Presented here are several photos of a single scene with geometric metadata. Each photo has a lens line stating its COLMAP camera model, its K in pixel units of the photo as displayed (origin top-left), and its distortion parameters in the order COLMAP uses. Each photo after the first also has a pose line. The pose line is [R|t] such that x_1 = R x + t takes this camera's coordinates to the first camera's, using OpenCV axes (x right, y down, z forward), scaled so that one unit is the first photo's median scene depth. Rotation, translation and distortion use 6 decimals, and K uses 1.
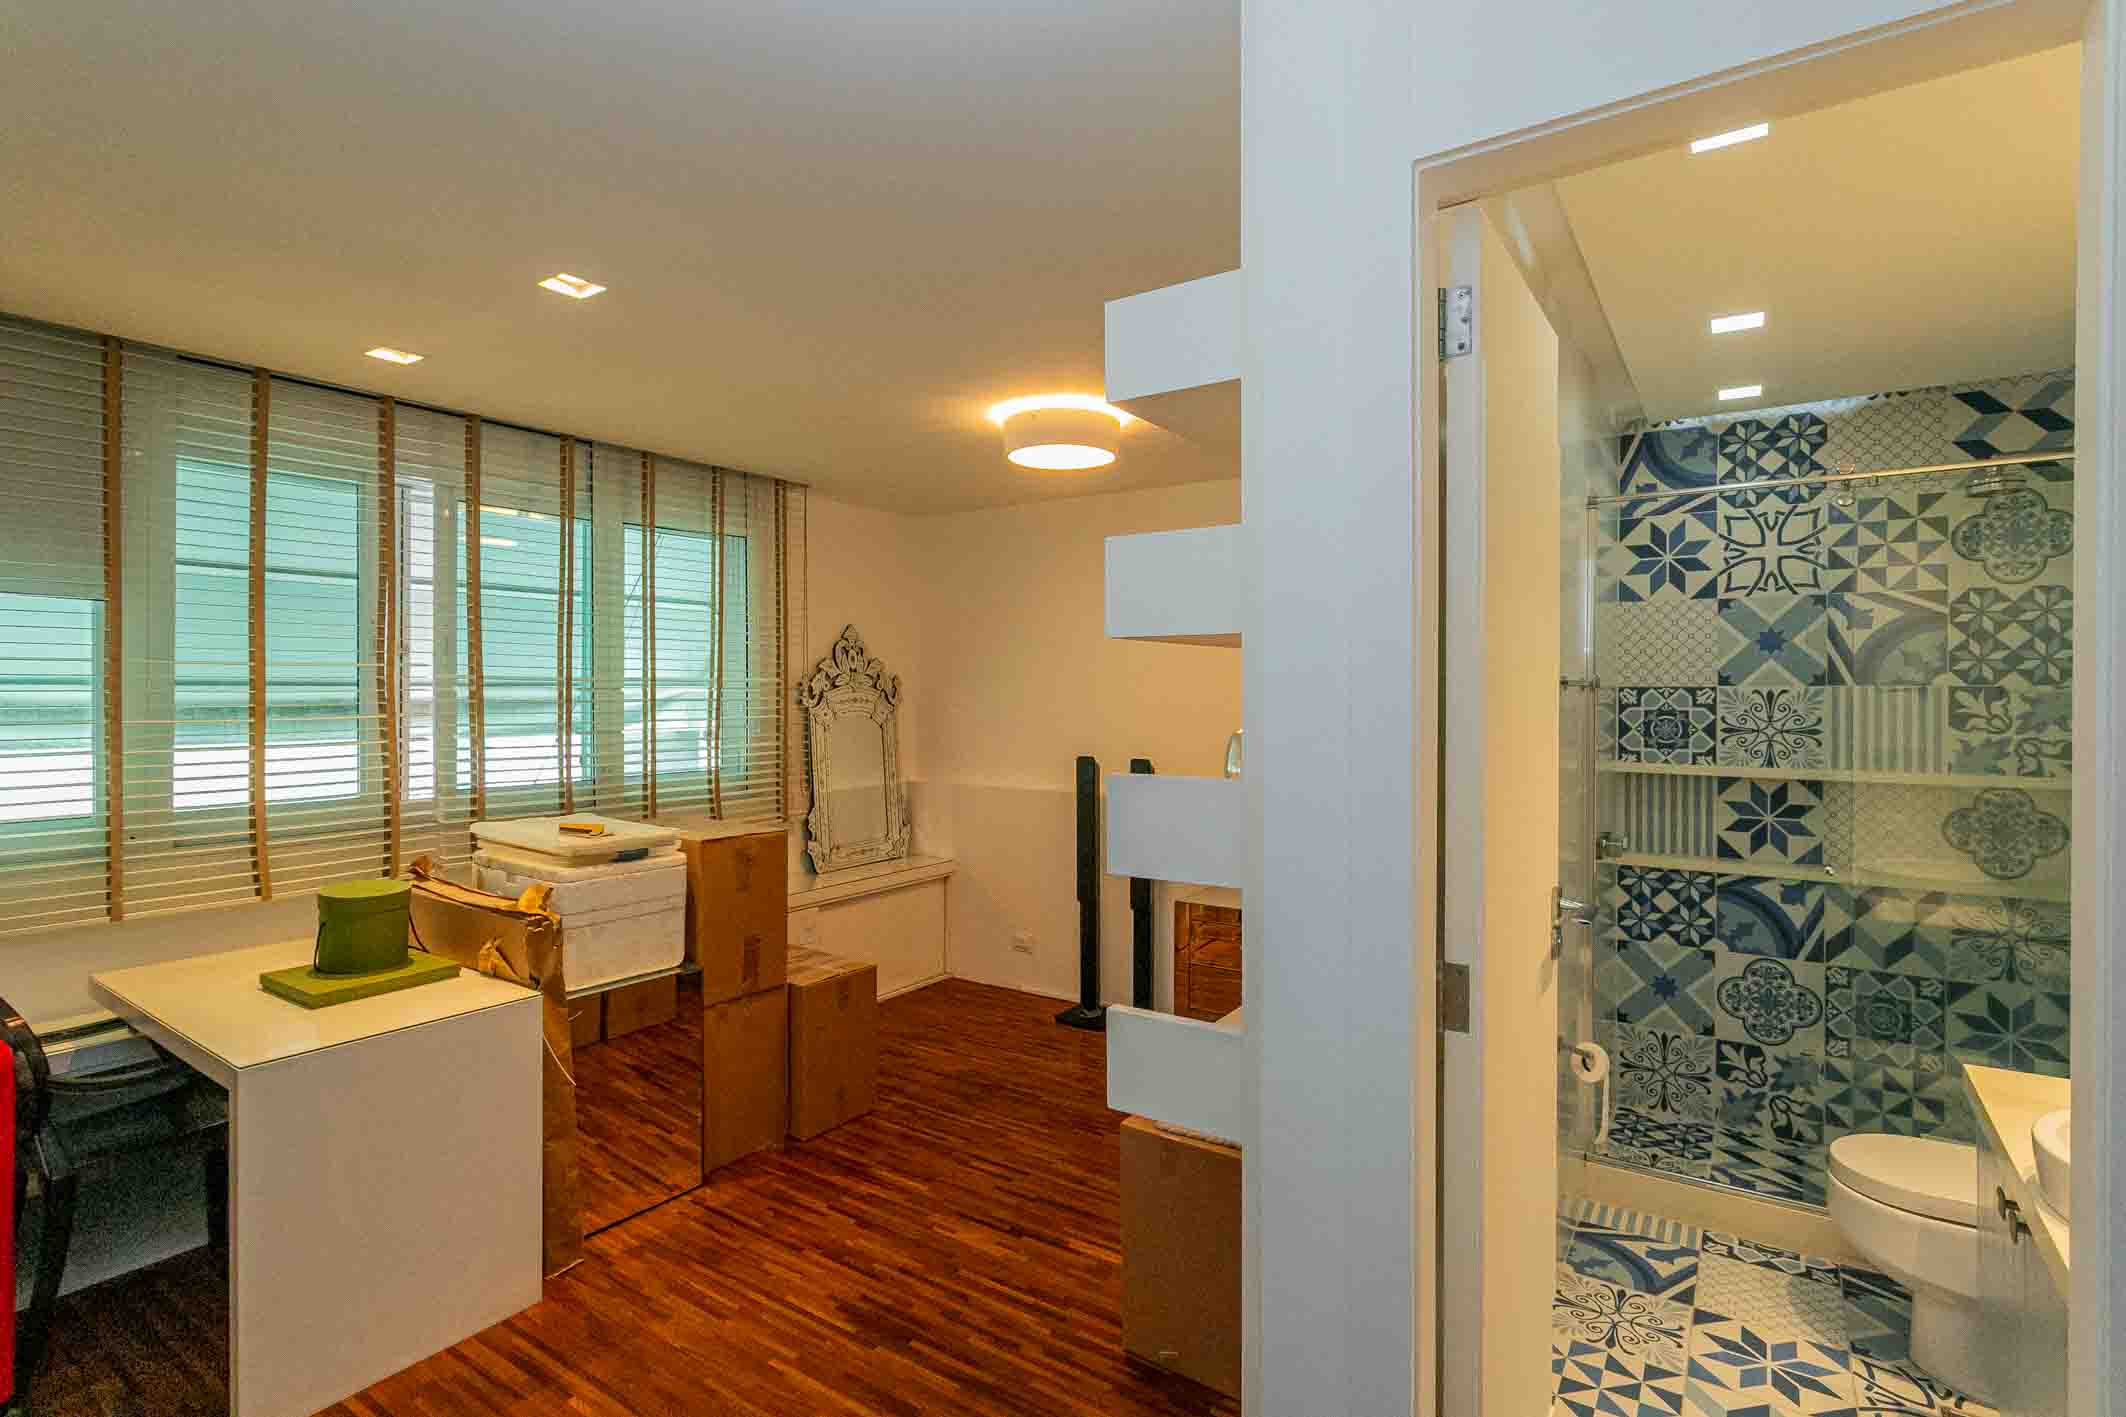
lens RADIAL K [[1010.4, 0, 1065.5], [0, 1010.4, 699.3], [0, 0, 1]] dist [0.000680, 0.000520]
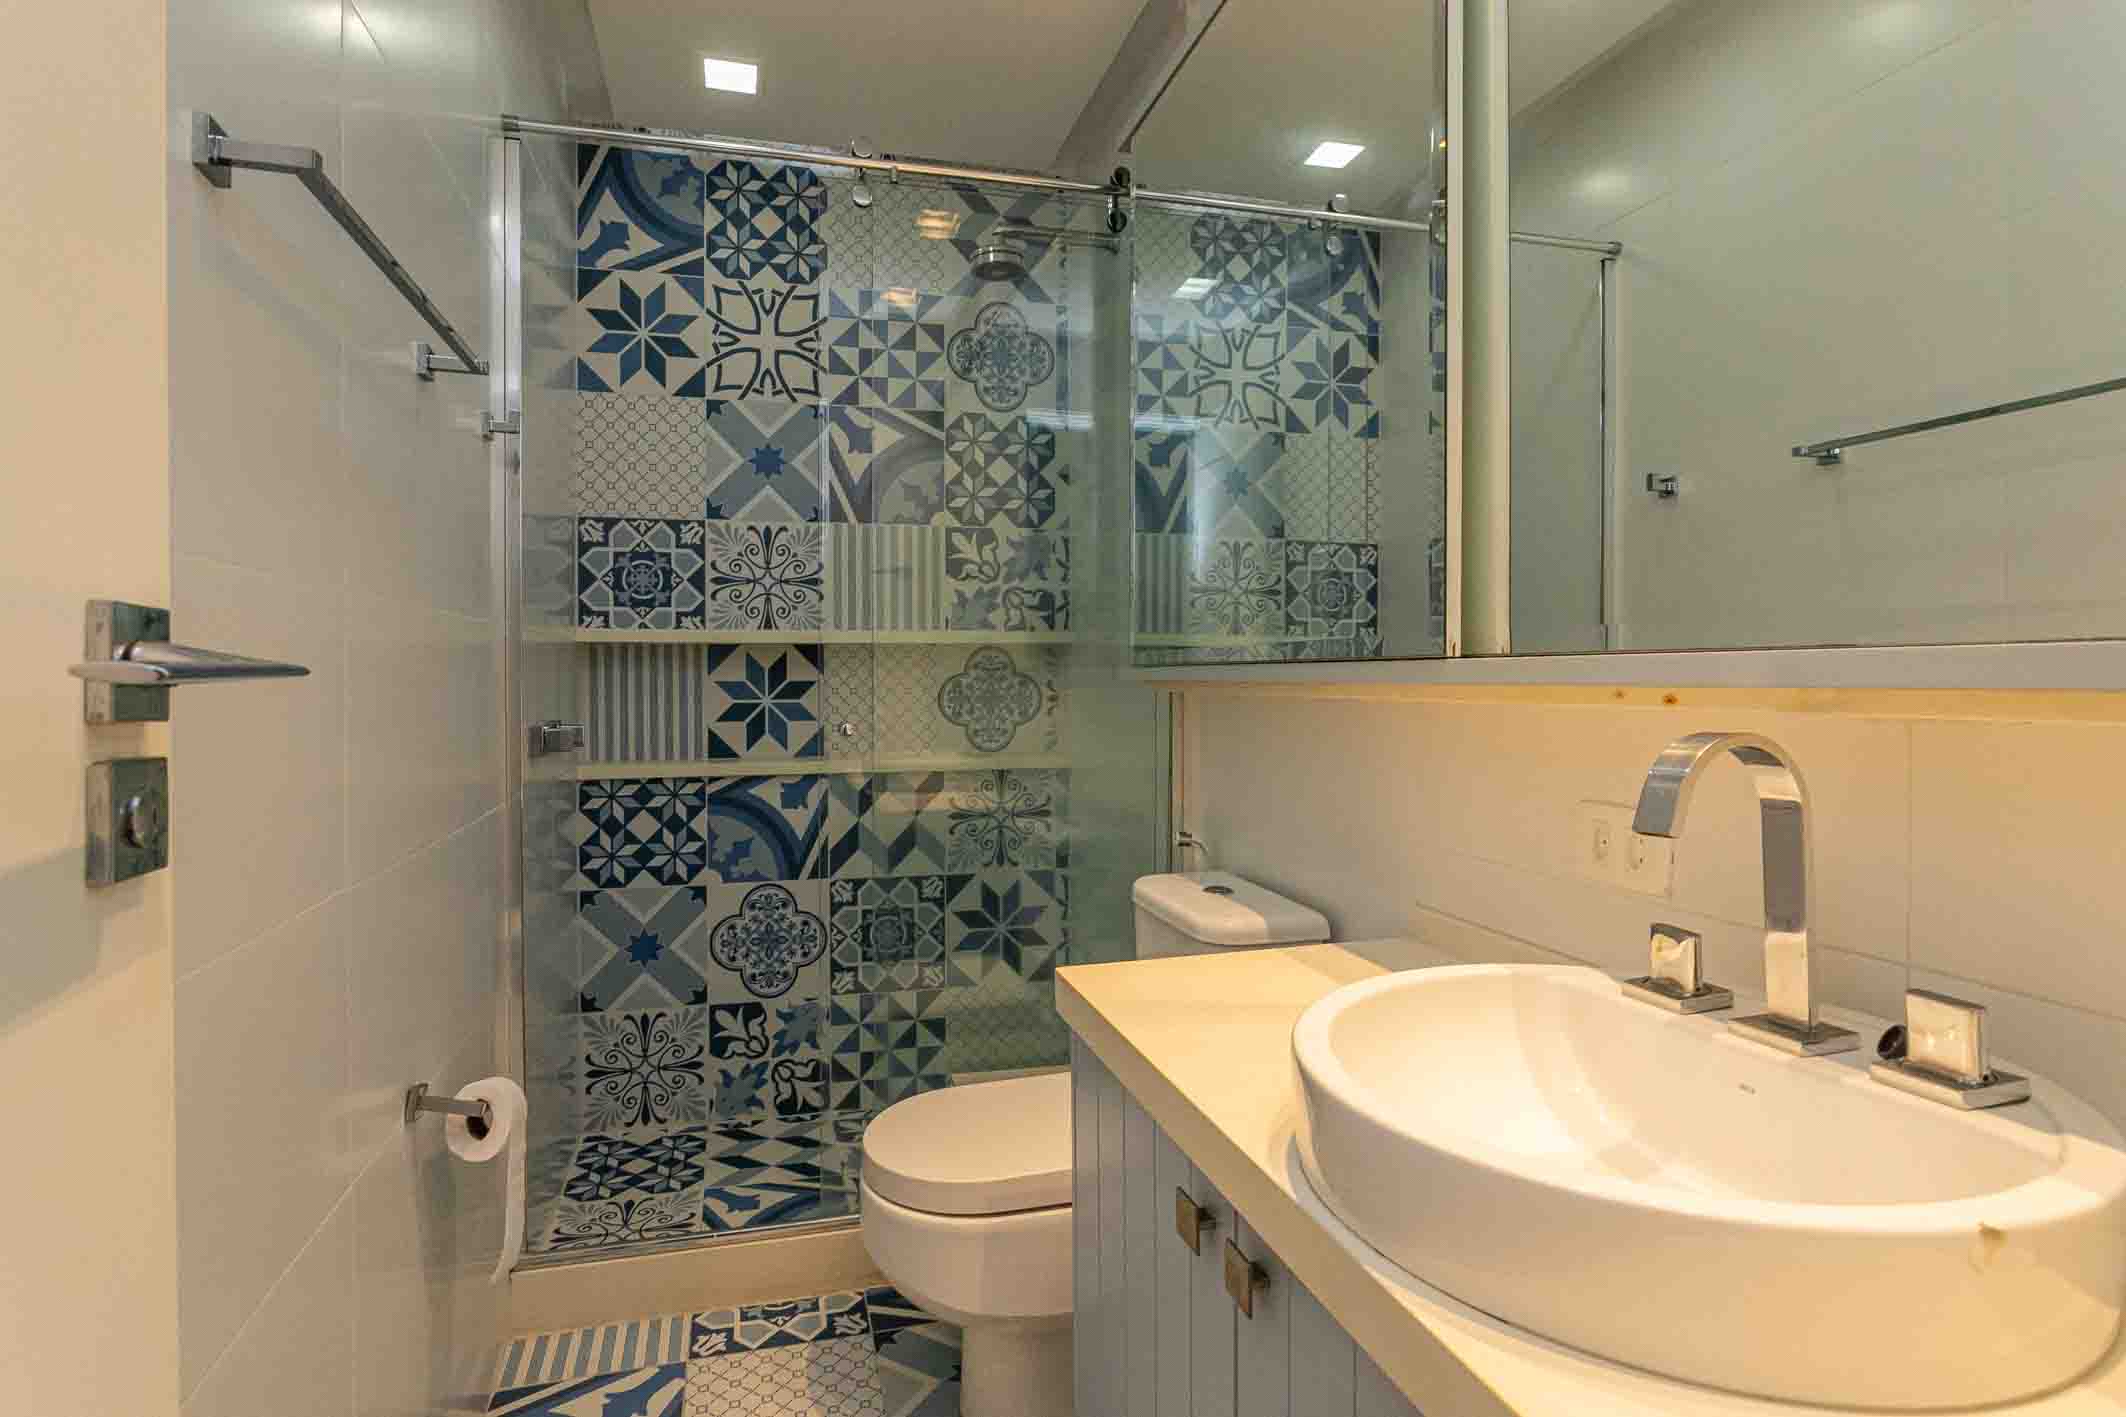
lens RADIAL K [[1069.0, 0, 1022.9], [0, 1069.0, 694.0], [0, 0, 1]] dist [-0.019448, 0.000202]
pose [[0.656082, -0.013150, 0.754575, 0.223112], [0.005115, 0.999903, 0.012977, 0.106495], [-0.754672, -0.004654, 0.656085, 0.338197]]
